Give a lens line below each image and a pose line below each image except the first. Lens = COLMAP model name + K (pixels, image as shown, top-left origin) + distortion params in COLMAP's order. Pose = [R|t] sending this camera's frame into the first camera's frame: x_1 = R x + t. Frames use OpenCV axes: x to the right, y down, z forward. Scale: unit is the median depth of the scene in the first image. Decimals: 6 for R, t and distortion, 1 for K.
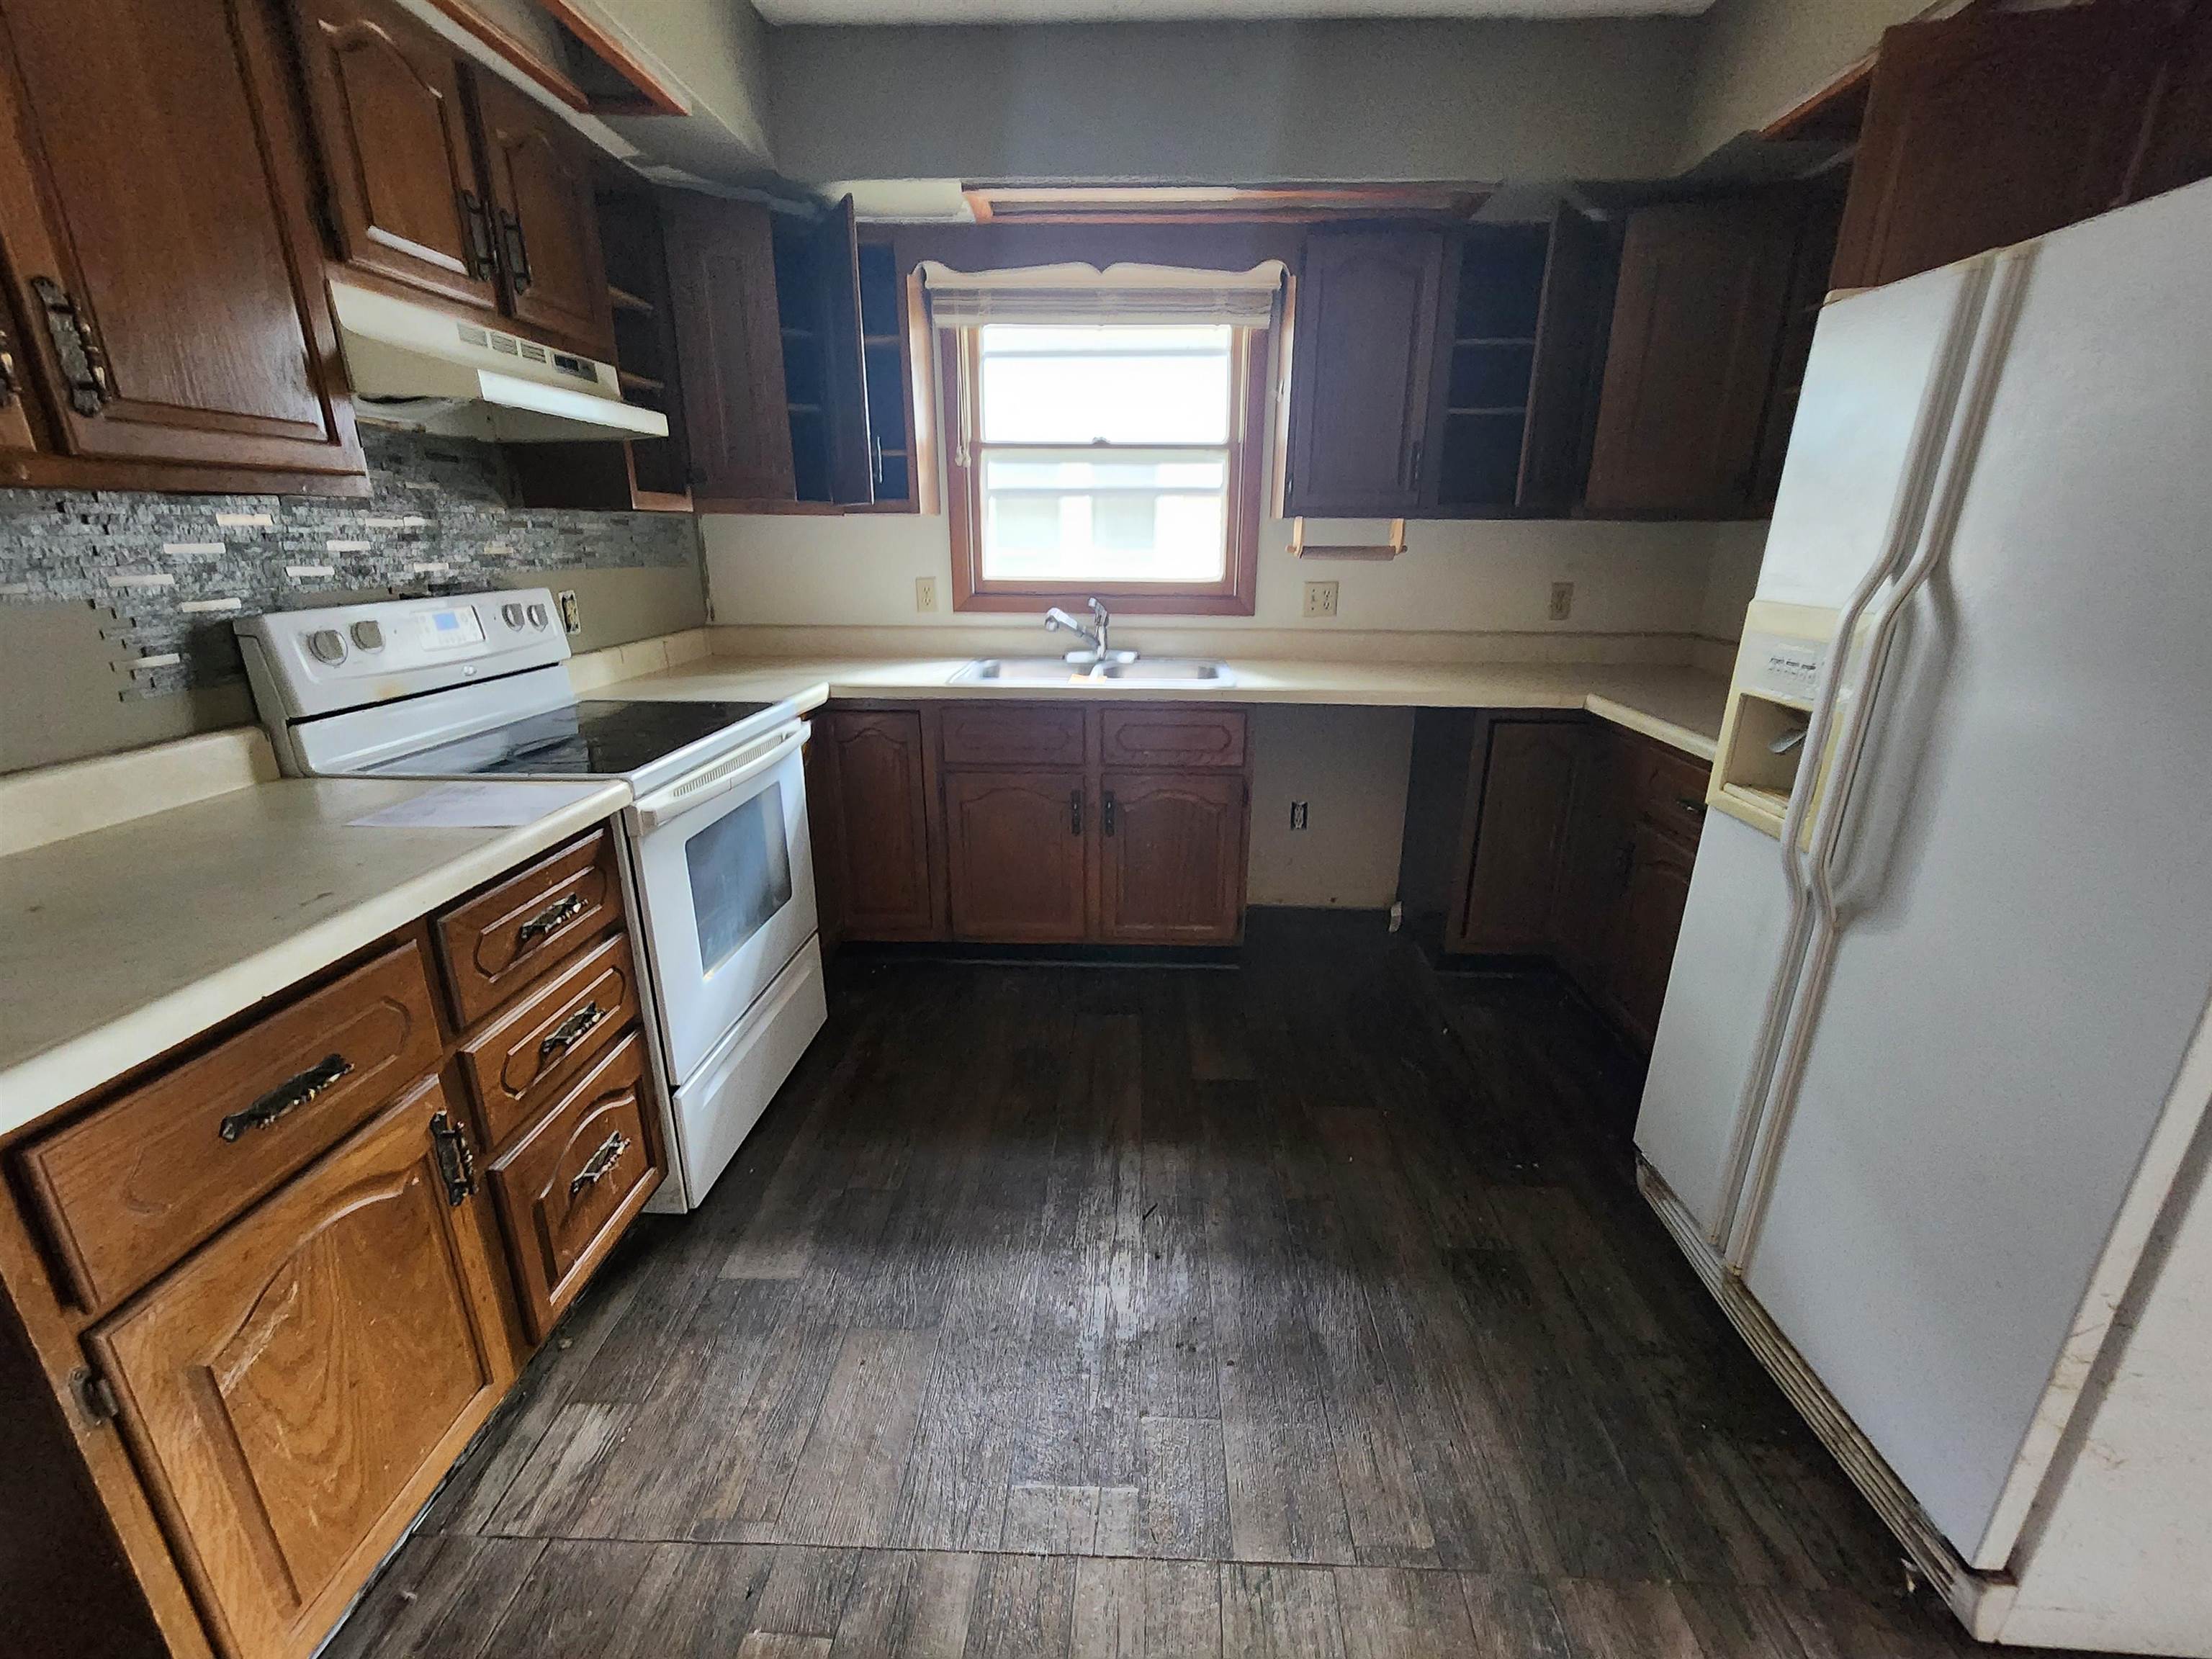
lens RADIAL K [[915.9, 0, 1112.5], [0, 915.9, 826.7], [0, 0, 1]] dist [0.002592, 0.000705]
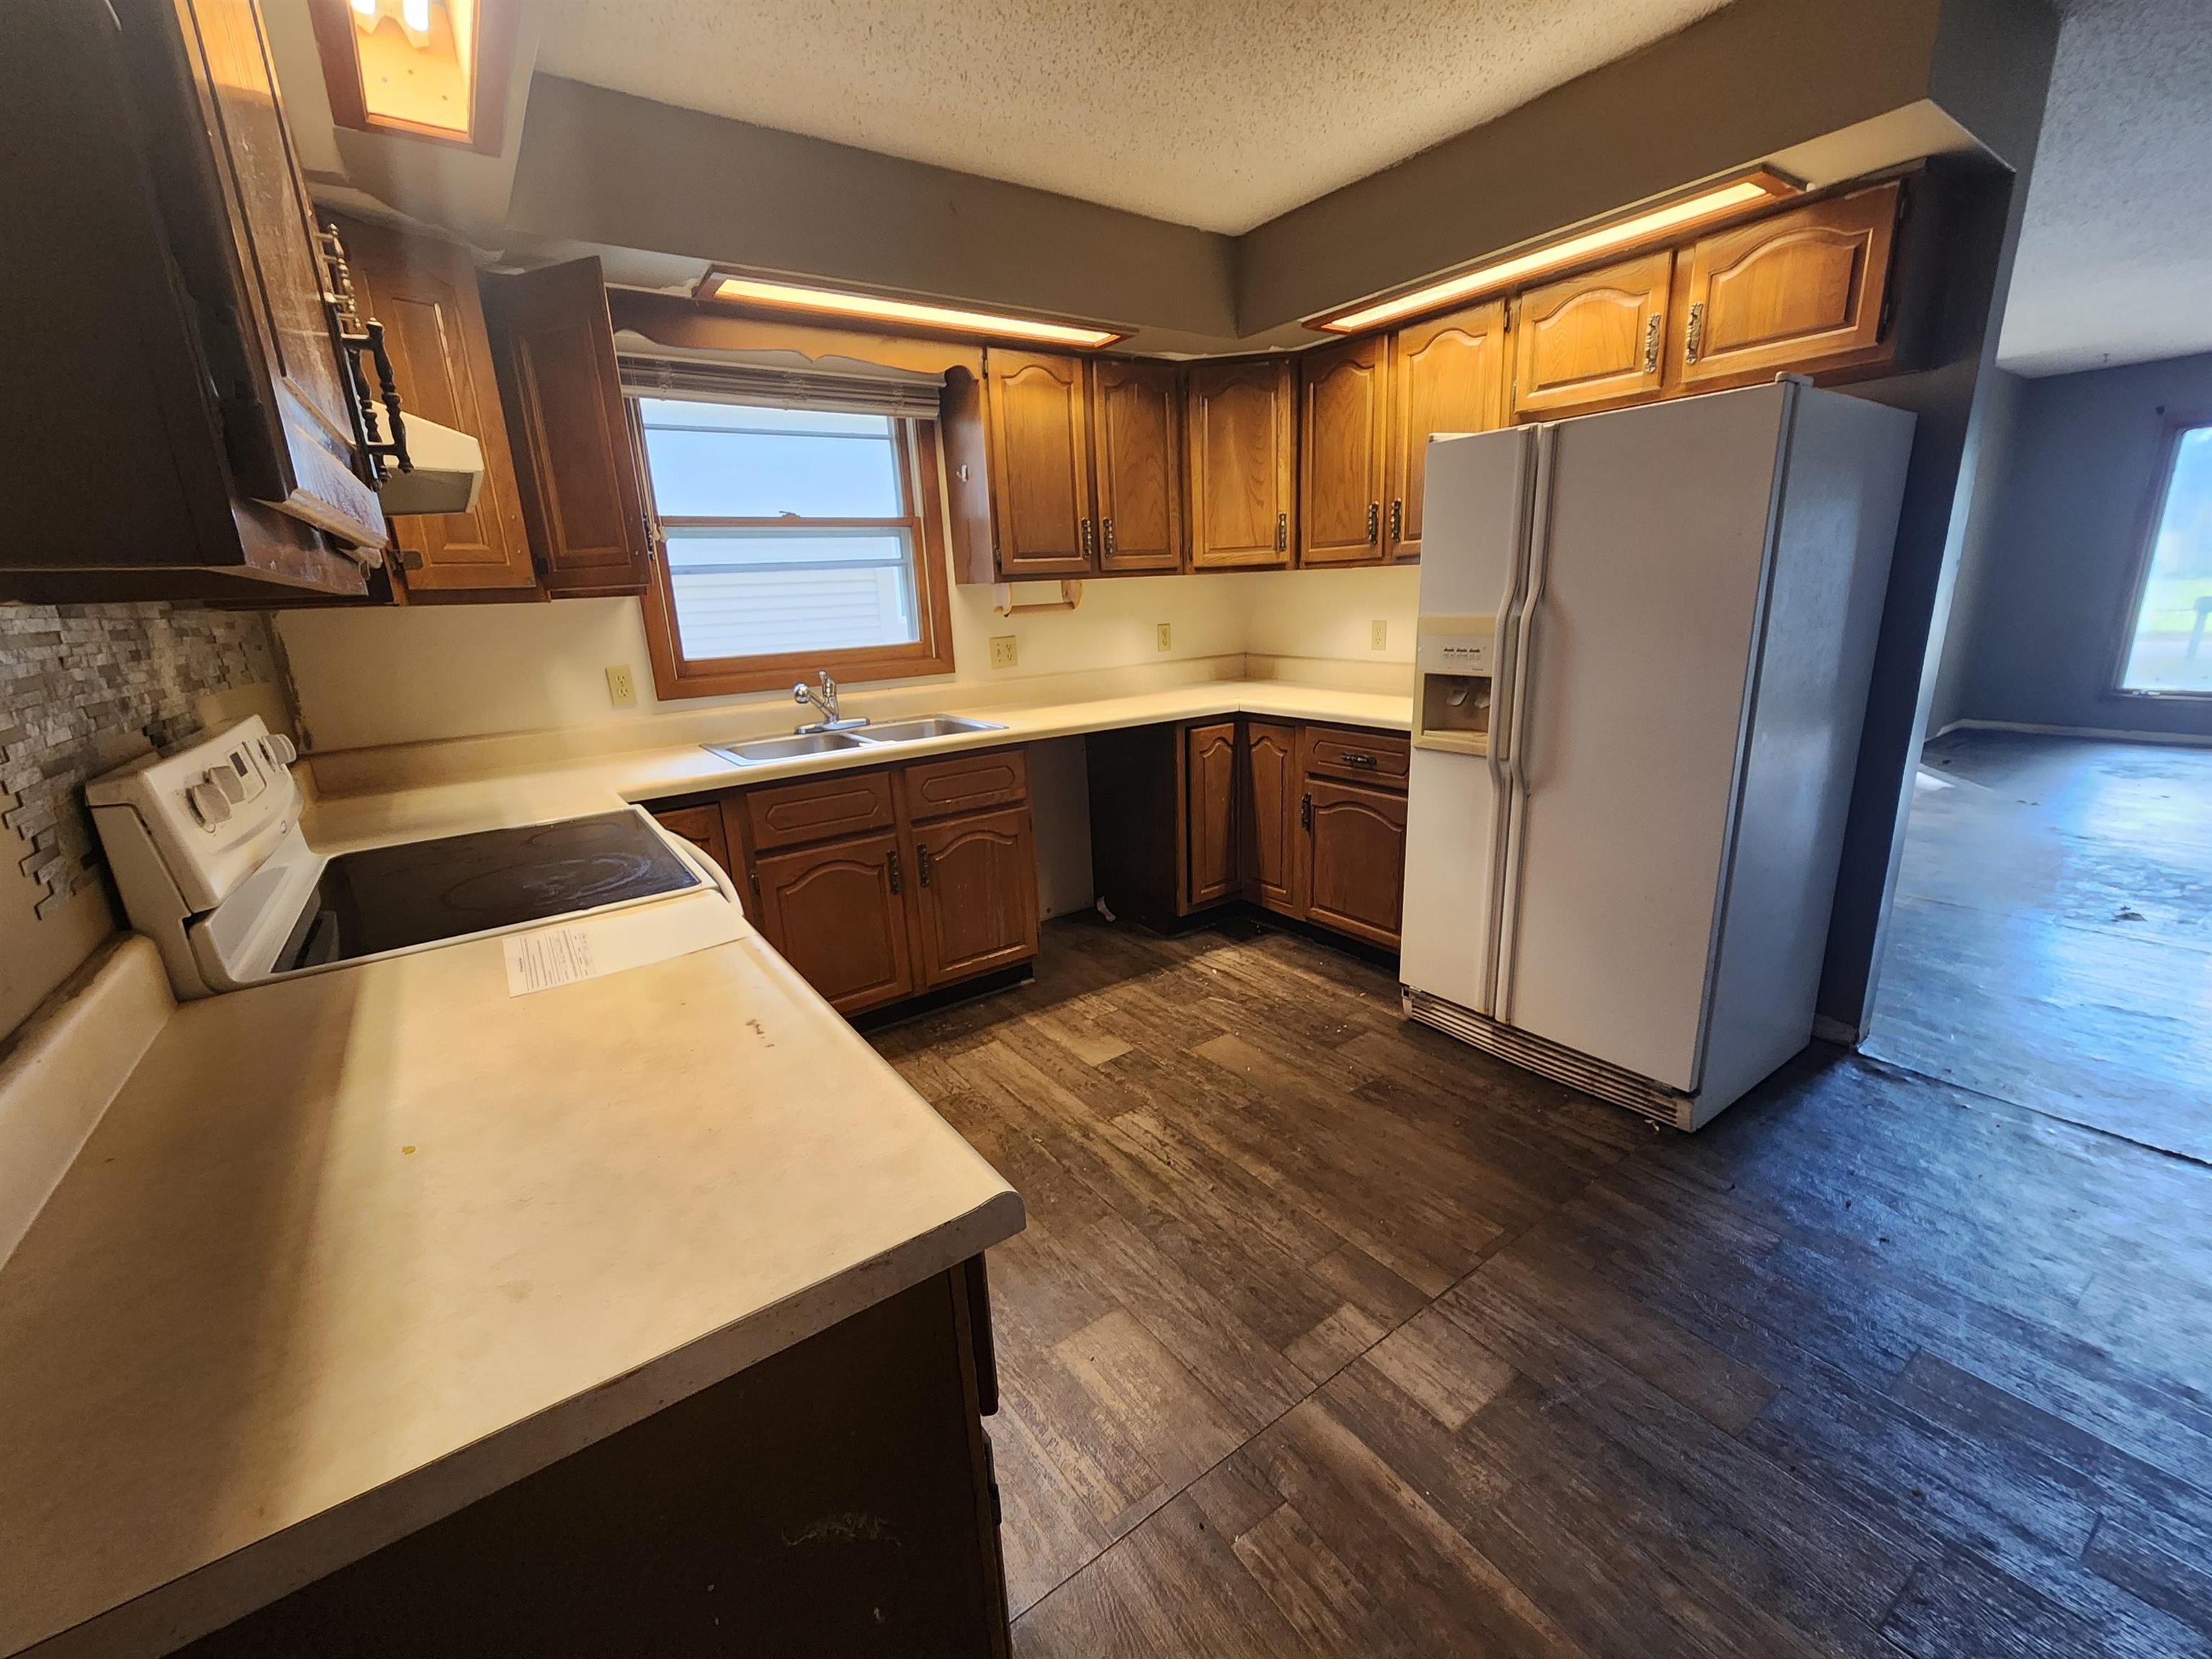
lens RADIAL K [[915.9, 0, 1118.8], [0, 915.9, 831.9], [0, 0, 1]] dist [0.002592, 0.000705]
pose [[0.791086, -0.198430, 0.578627, -0.413453], [0.234038, 0.972135, 0.013406, -0.013039], [-0.565164, 0.124815, 0.815482, 0.016739]]
